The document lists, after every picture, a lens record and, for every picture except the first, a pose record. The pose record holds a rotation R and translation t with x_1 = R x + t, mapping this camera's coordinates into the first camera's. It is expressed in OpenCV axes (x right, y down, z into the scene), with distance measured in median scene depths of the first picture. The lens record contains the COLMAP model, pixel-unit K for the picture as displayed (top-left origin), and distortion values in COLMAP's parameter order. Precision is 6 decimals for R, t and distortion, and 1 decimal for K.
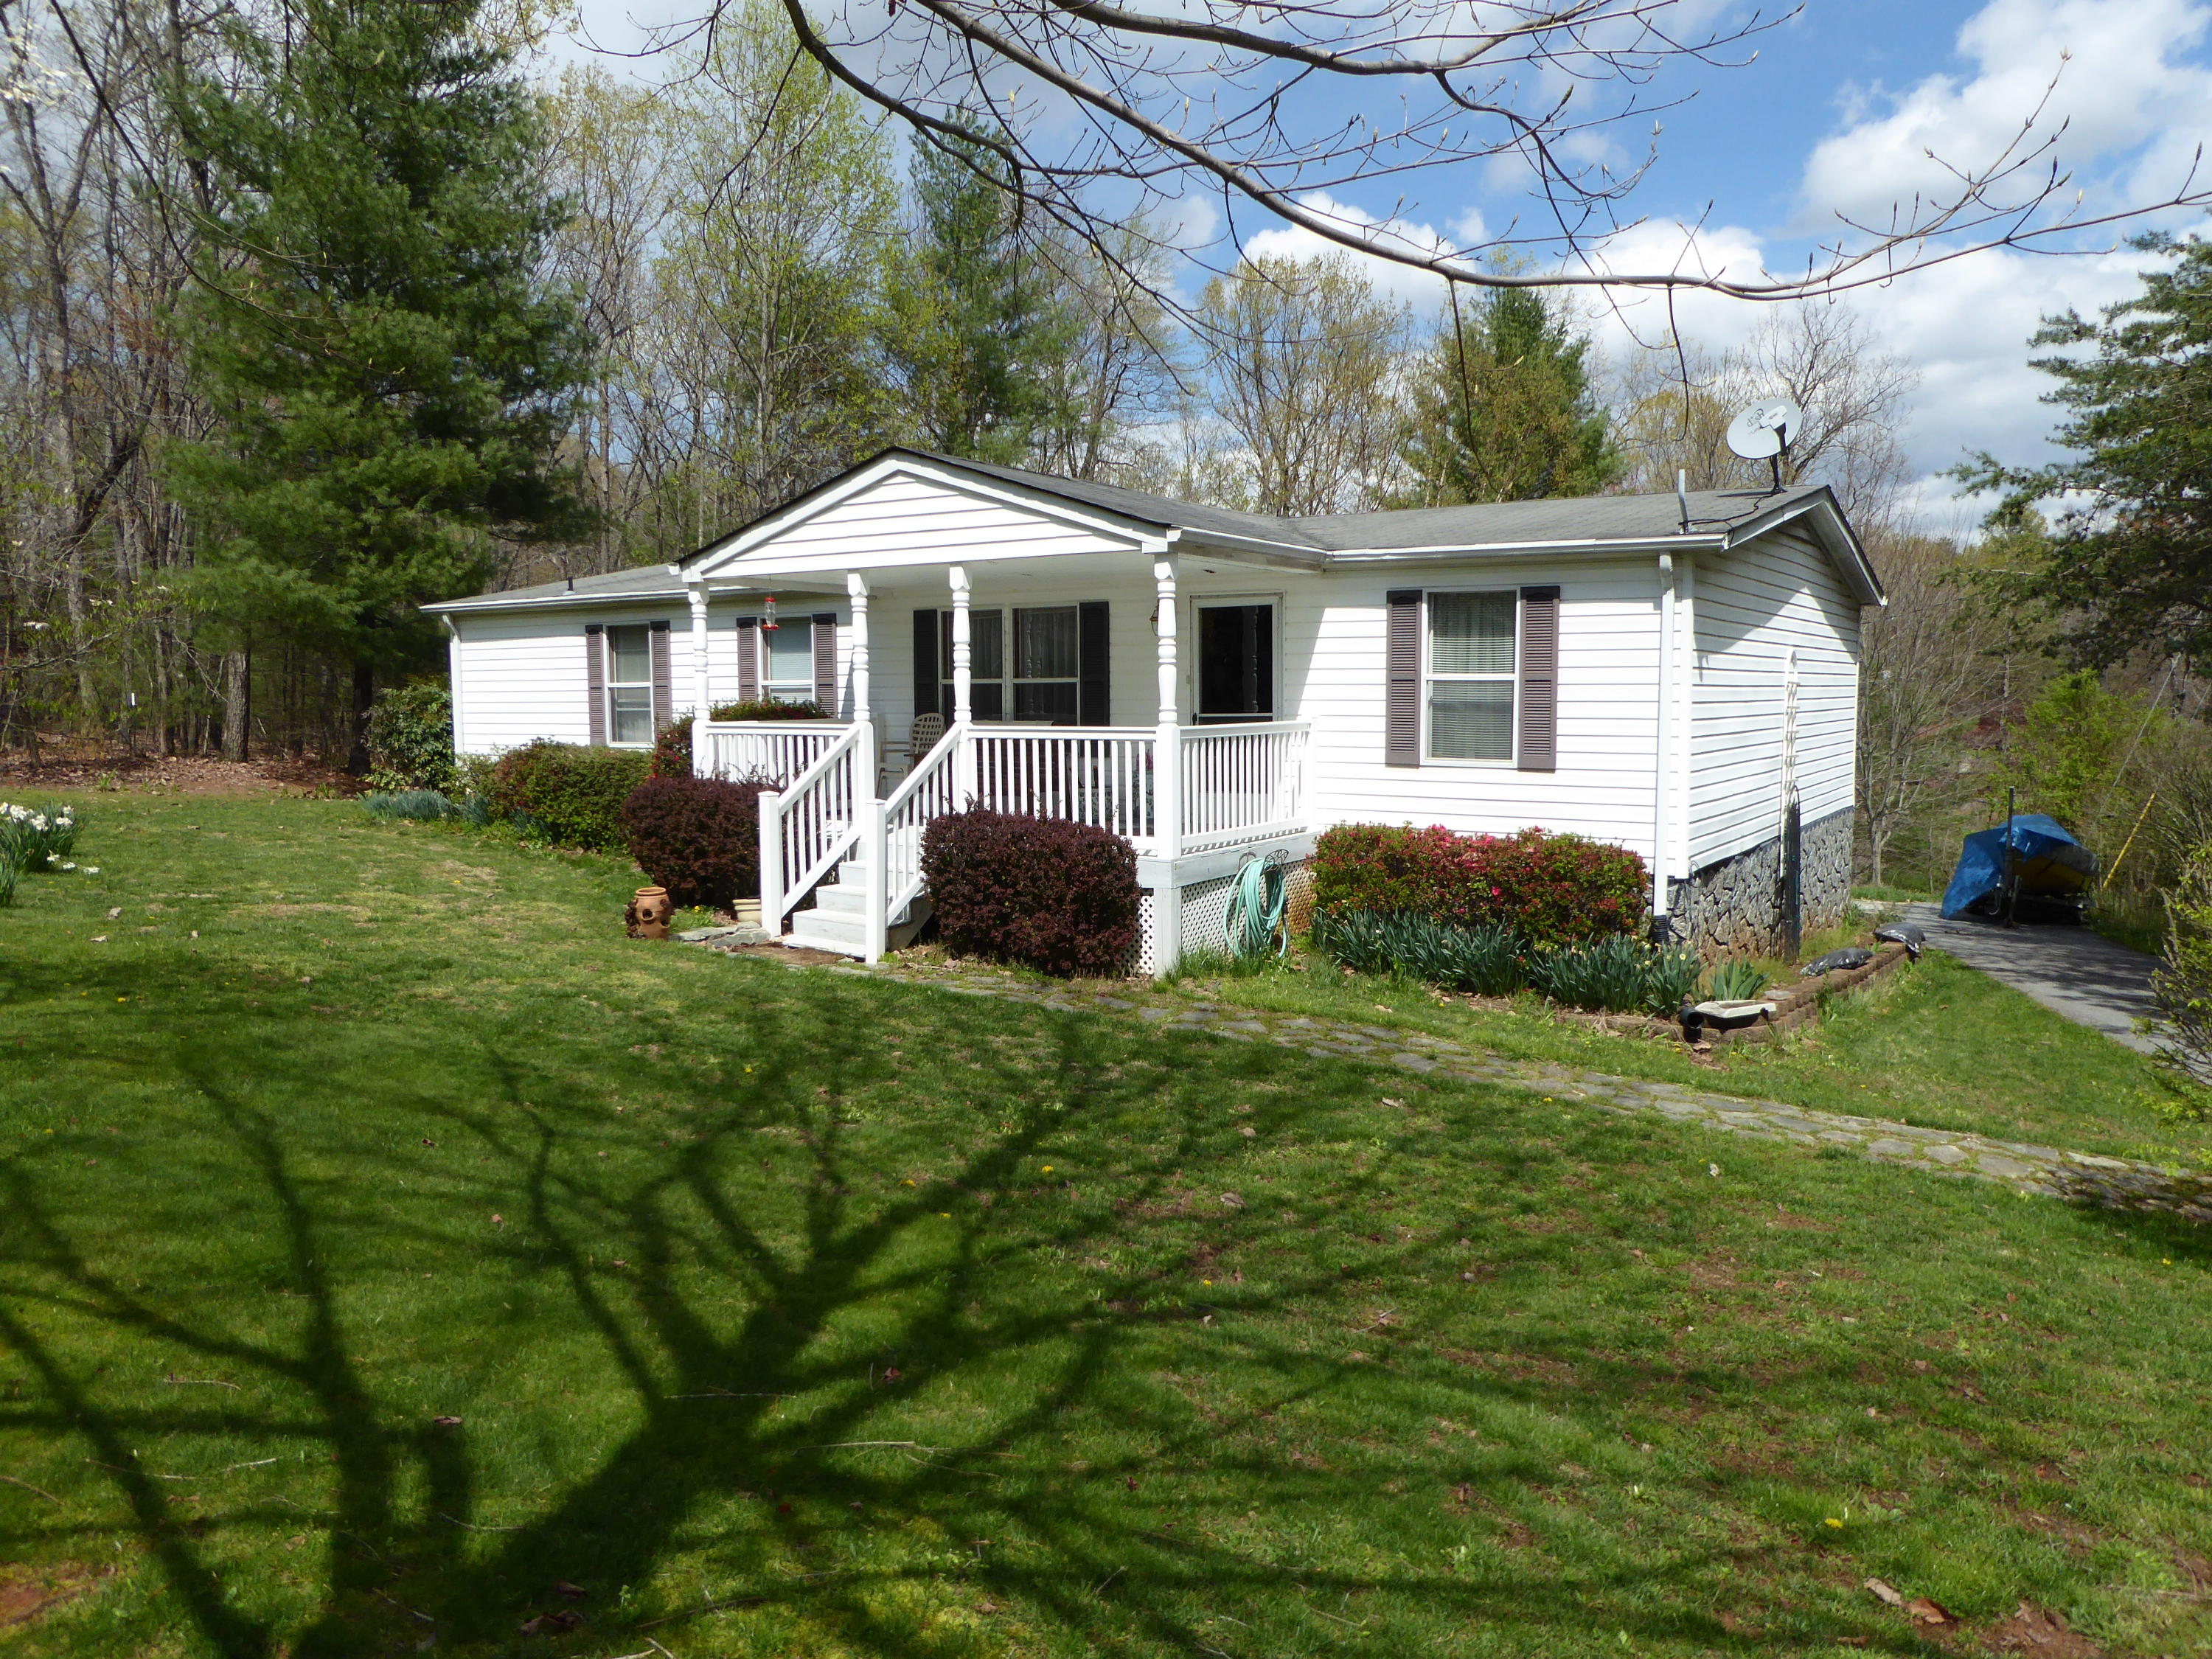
lens RADIAL K [[1575.5, 0, 1113.2], [0, 1575.5, 831.9], [0, 0, 1]] dist [-0.048313, 0.029431]
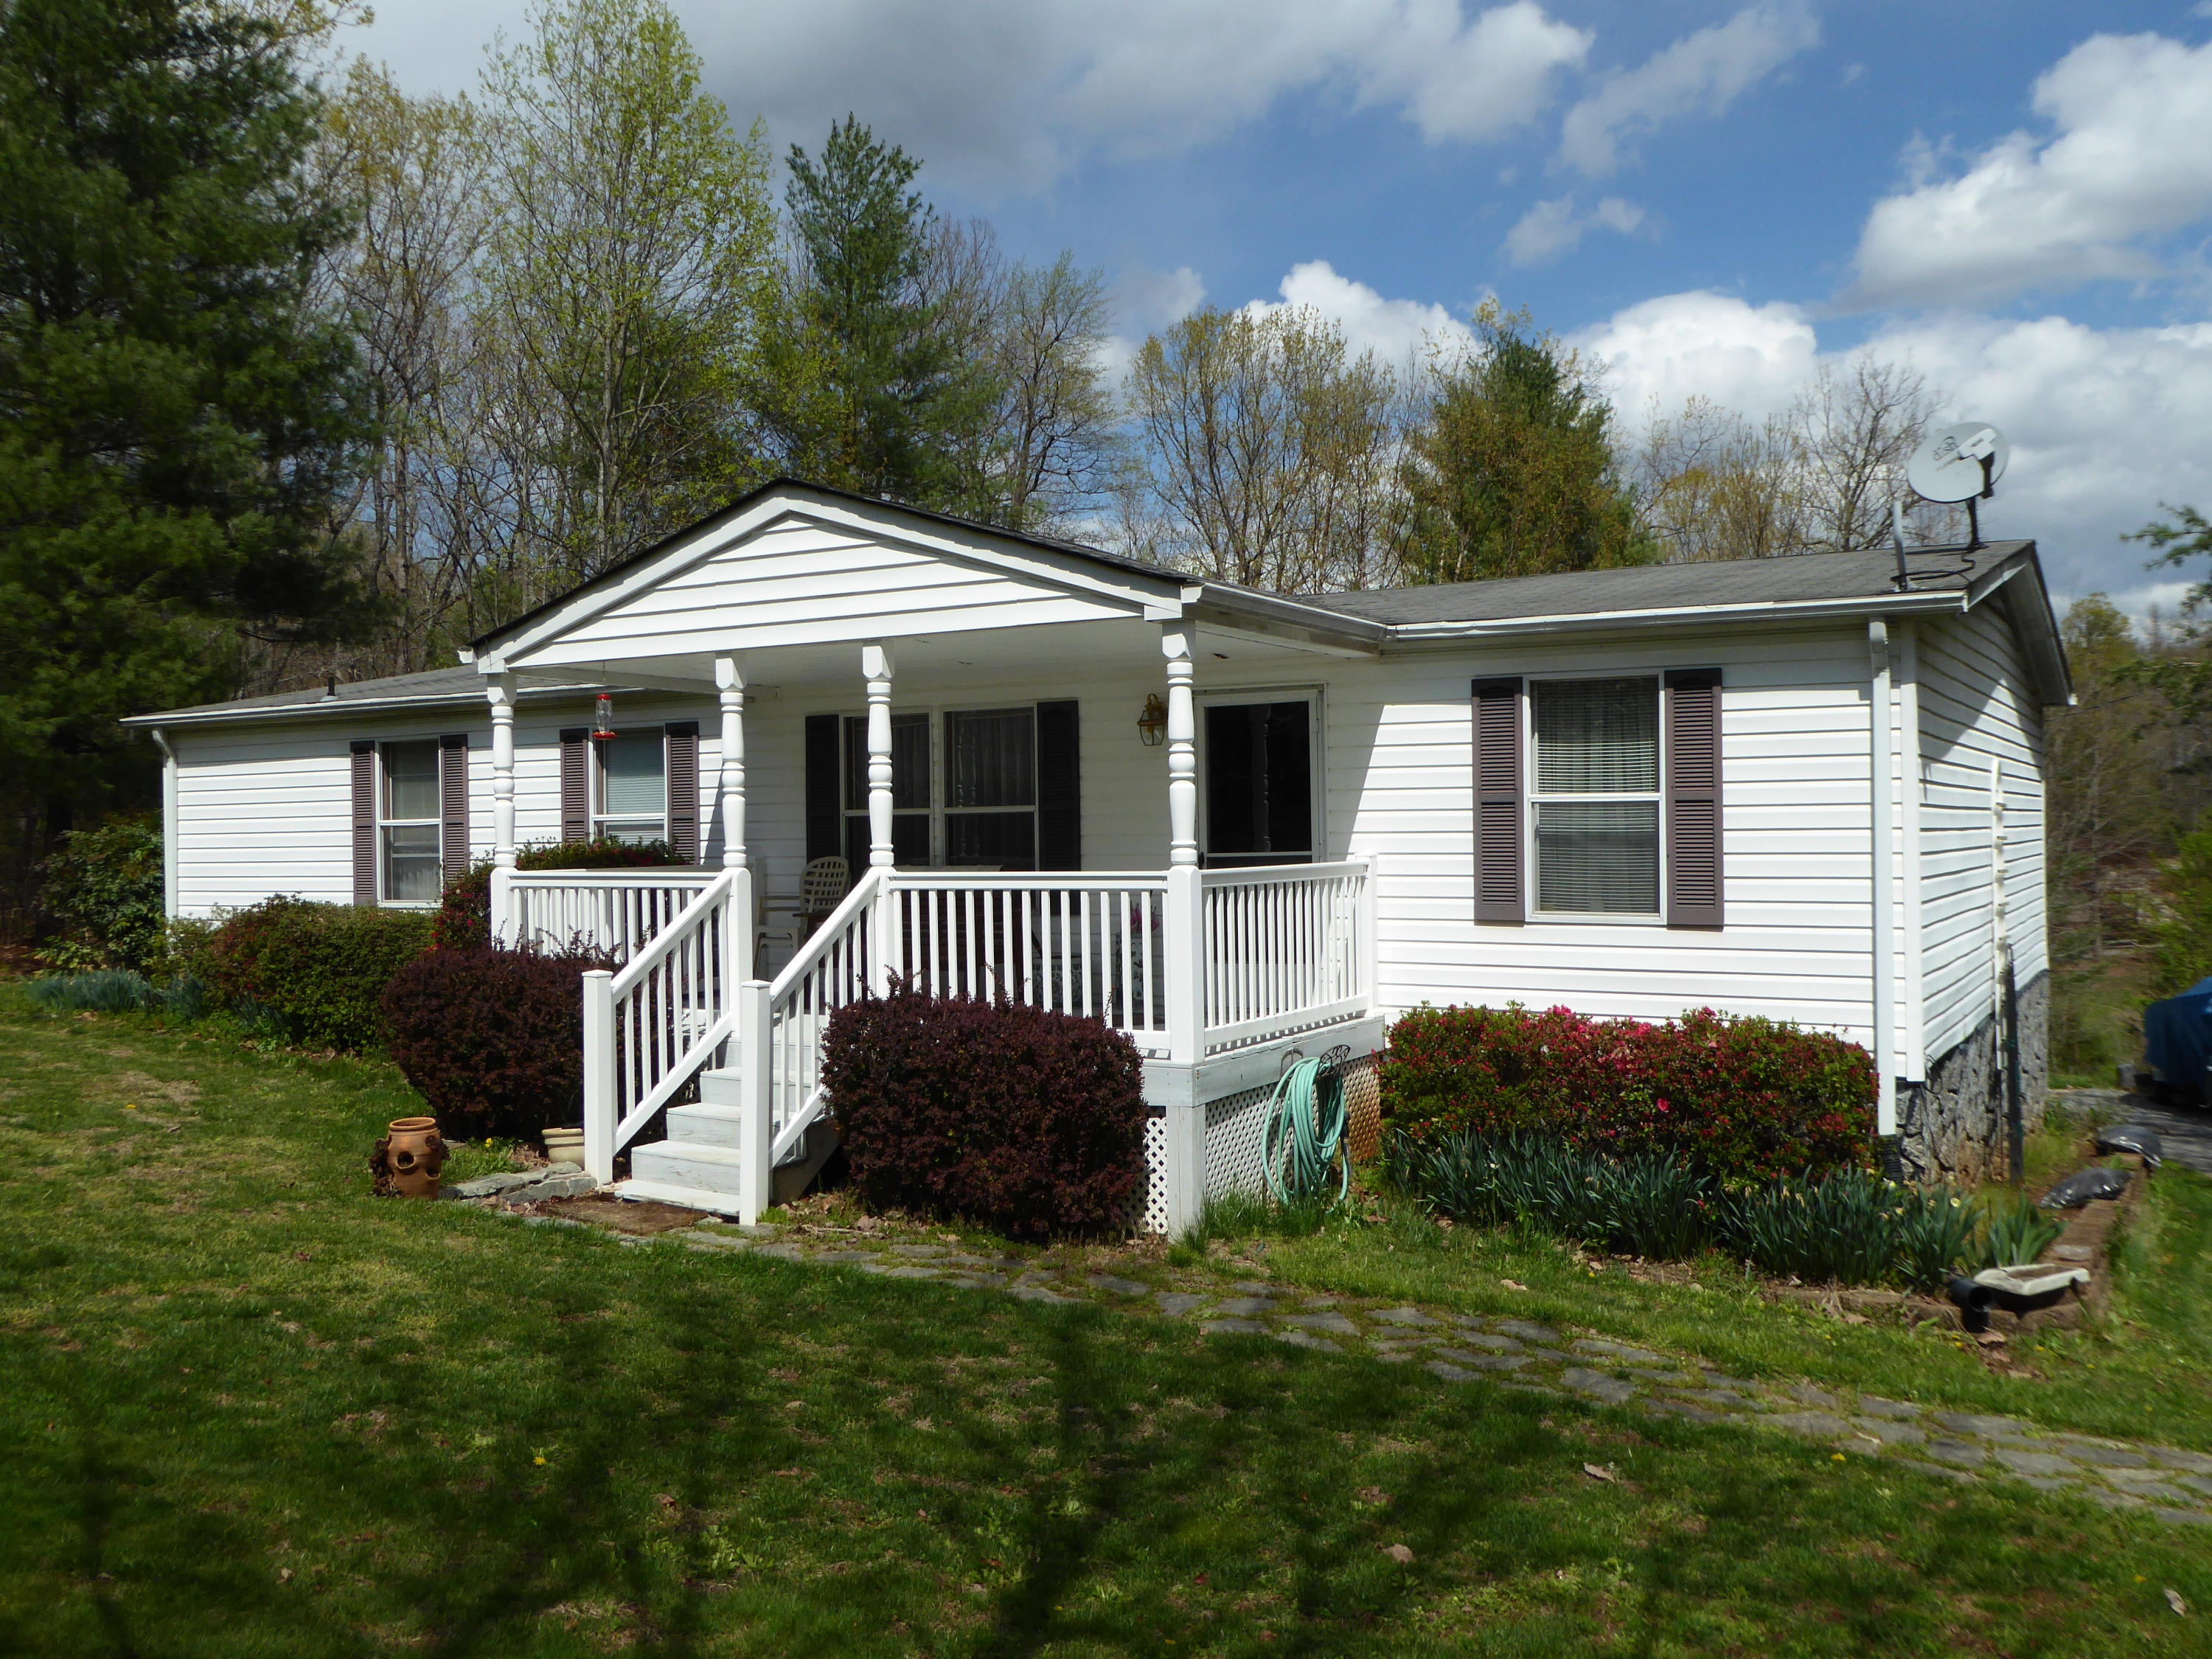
lens RADIAL K [[1892.2, 0, 1100.1], [0, 1892.2, 830.8], [0, 0, 1]] dist [0.029980, -0.014922]
pose [[0.999292, -0.007988, 0.036772, -0.028790], [0.011306, 0.995795, -0.090911, -0.008080], [-0.035892, 0.091262, 0.995180, 0.156695]]
